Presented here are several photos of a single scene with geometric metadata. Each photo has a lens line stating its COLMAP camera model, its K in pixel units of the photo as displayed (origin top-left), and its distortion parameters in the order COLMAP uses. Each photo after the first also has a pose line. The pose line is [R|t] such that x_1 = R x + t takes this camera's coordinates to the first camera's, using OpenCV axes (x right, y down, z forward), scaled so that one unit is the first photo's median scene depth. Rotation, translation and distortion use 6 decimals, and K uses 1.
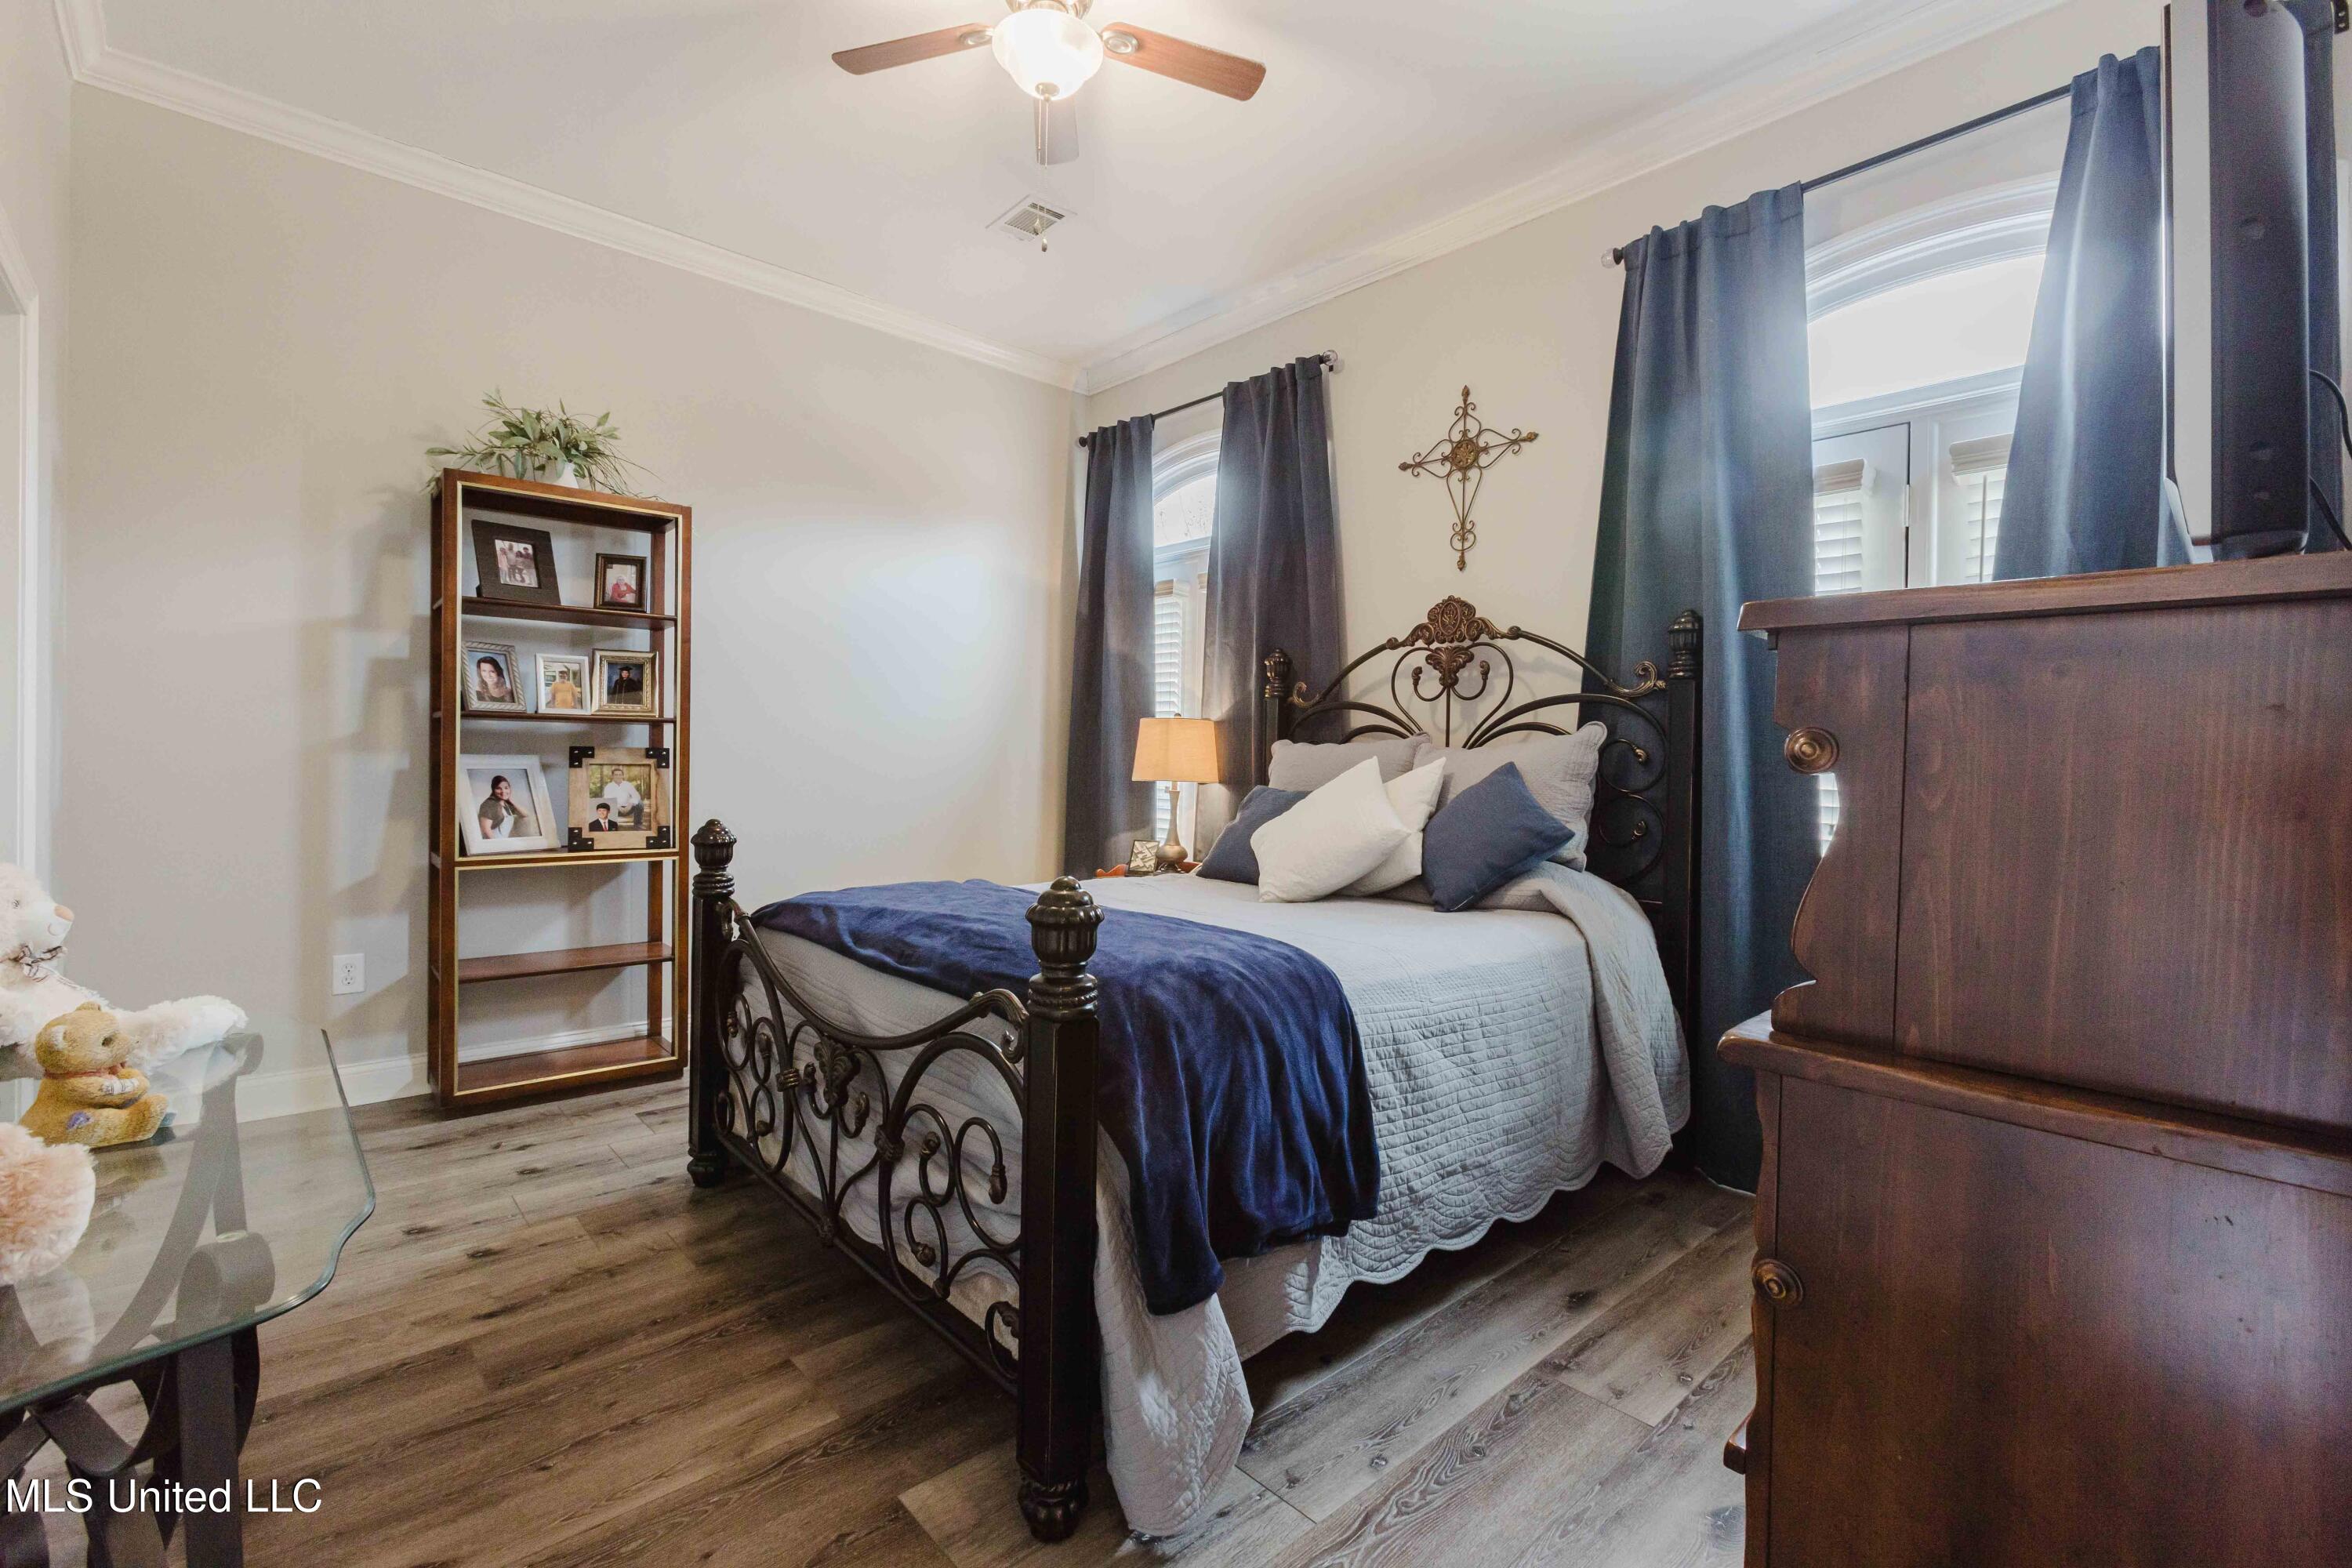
lens RADIAL K [[1034.0, 0, 1176.2], [0, 1034.0, 776.2], [0, 0, 1]] dist [-0.006674, 0.003865]
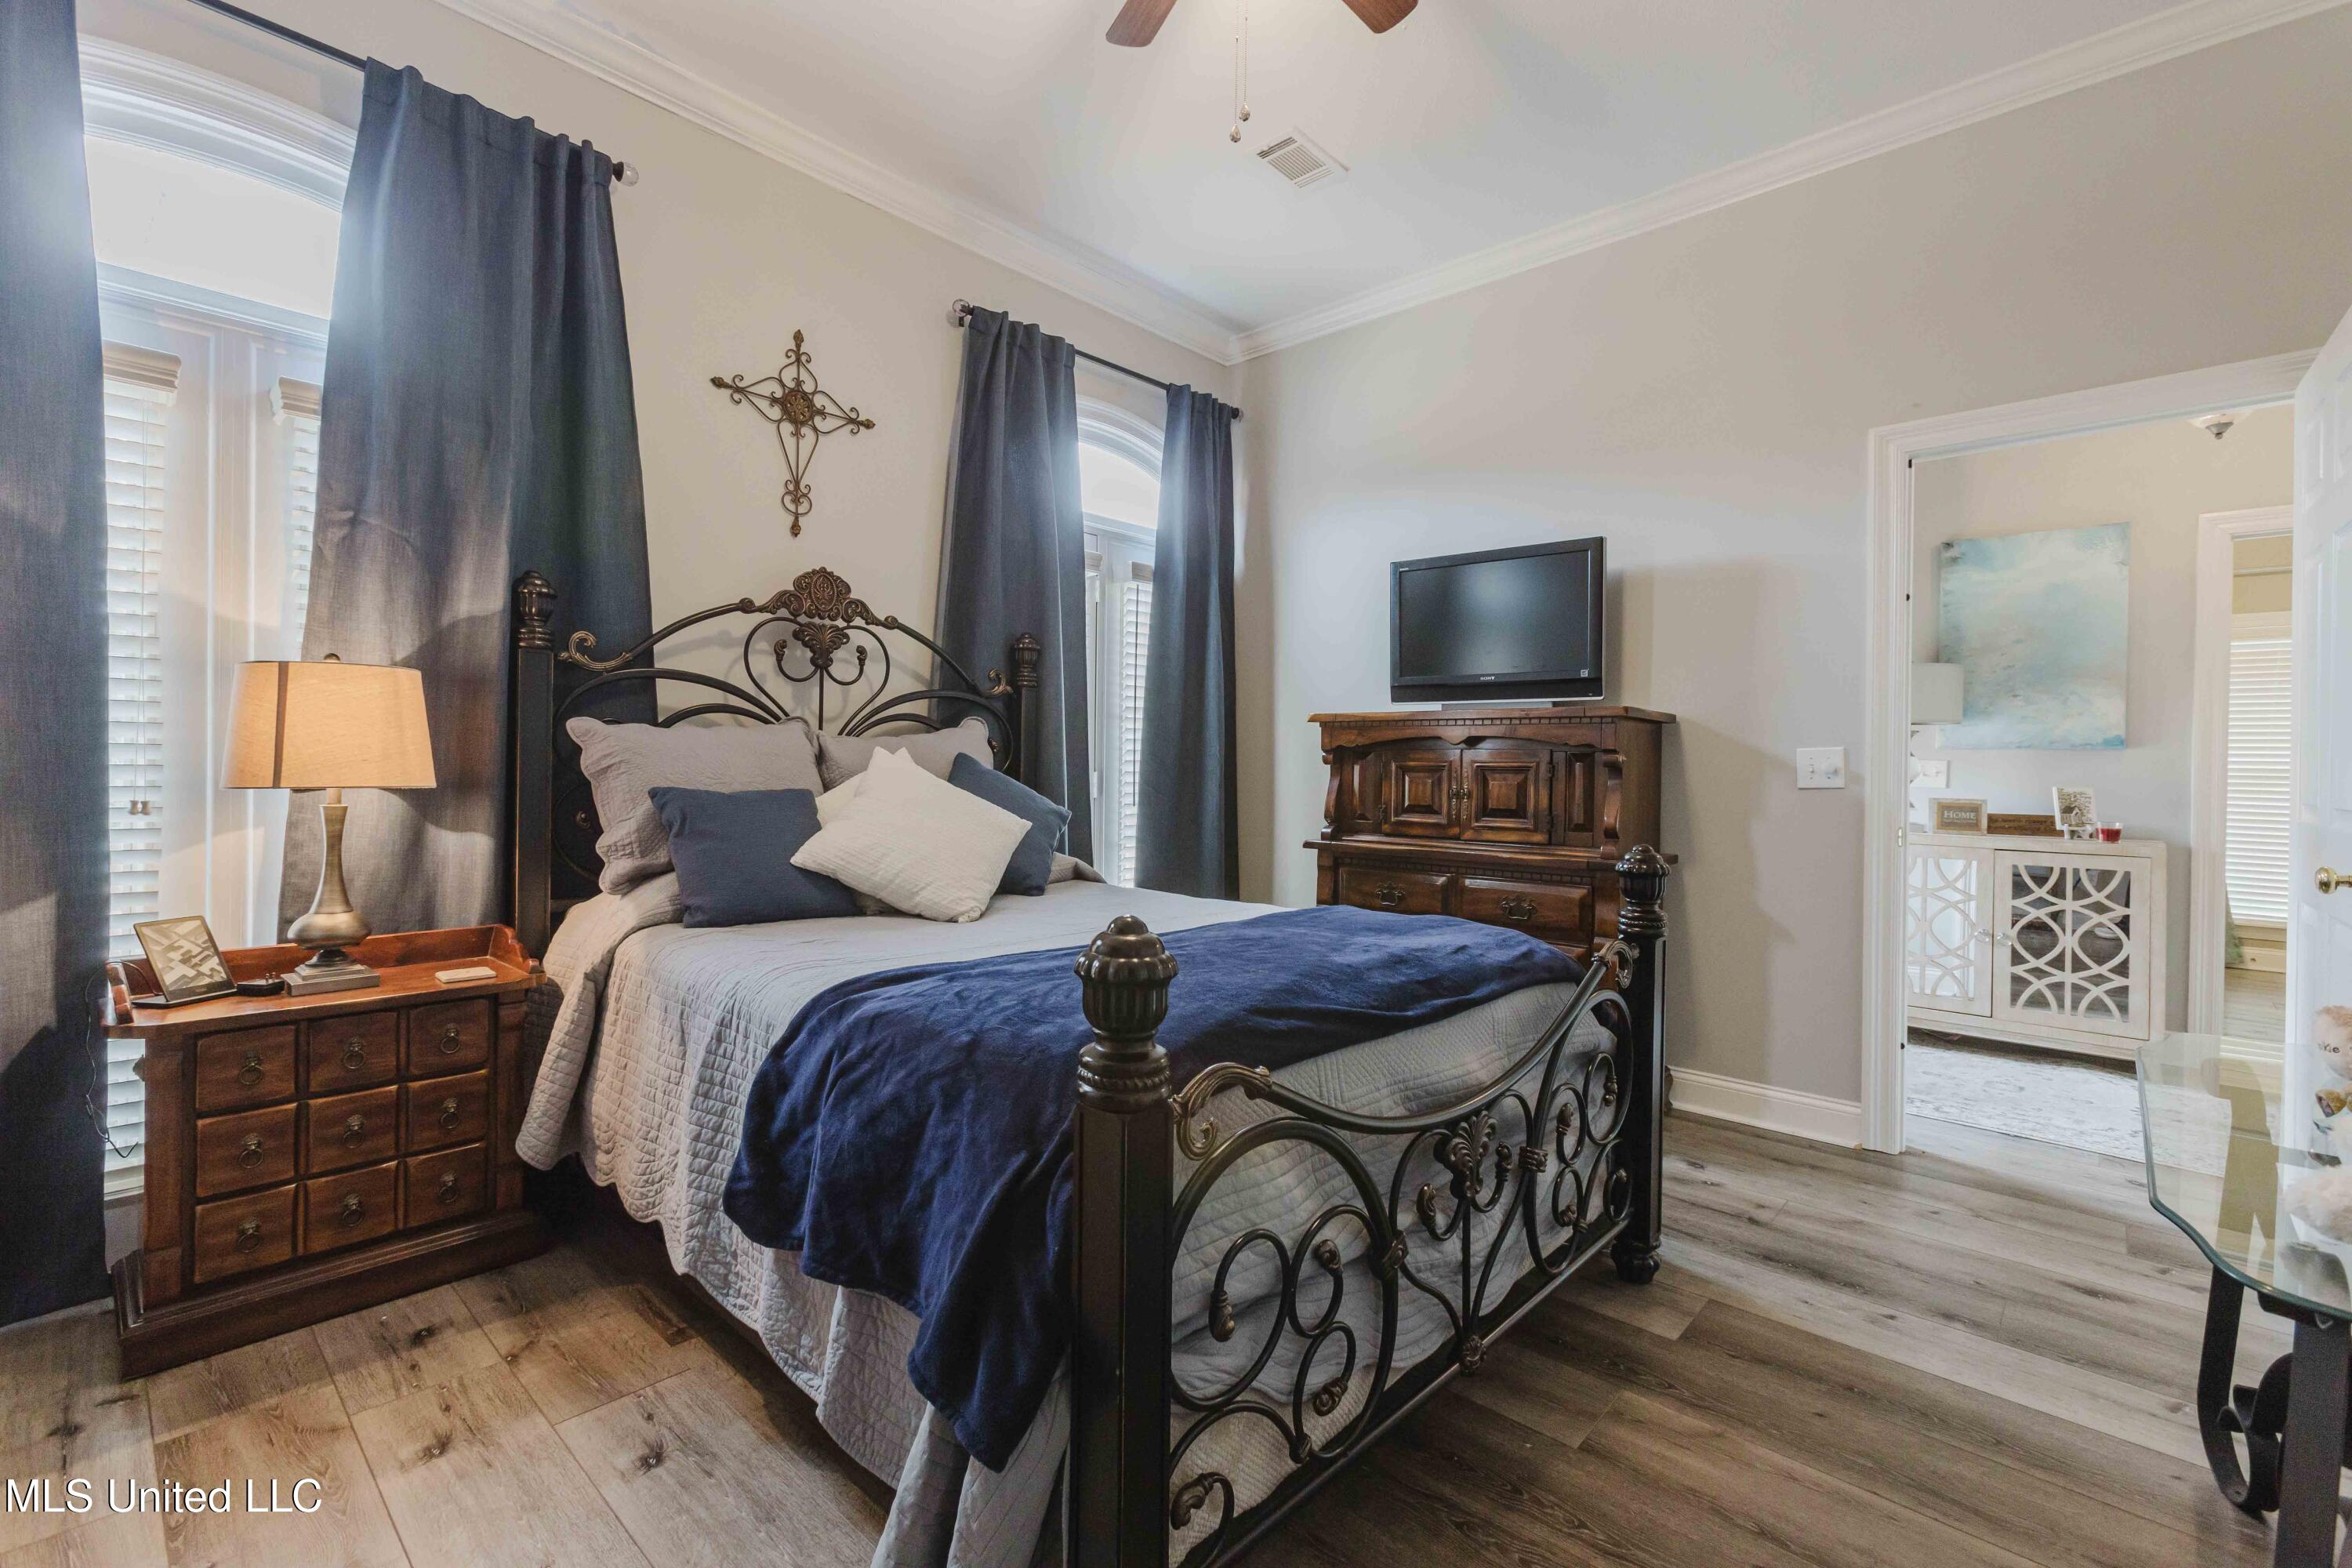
lens RADIAL K [[1034.0, 0, 1178.1], [0, 1034.0, 745.4], [0, 0, 1]] dist [-0.006674, 0.003865]
pose [[-0.086773, -0.014472, 0.996123, -0.656041], [-0.009042, 0.999865, 0.013739, -0.033722], [-0.996187, -0.007815, -0.086892, 0.759625]]
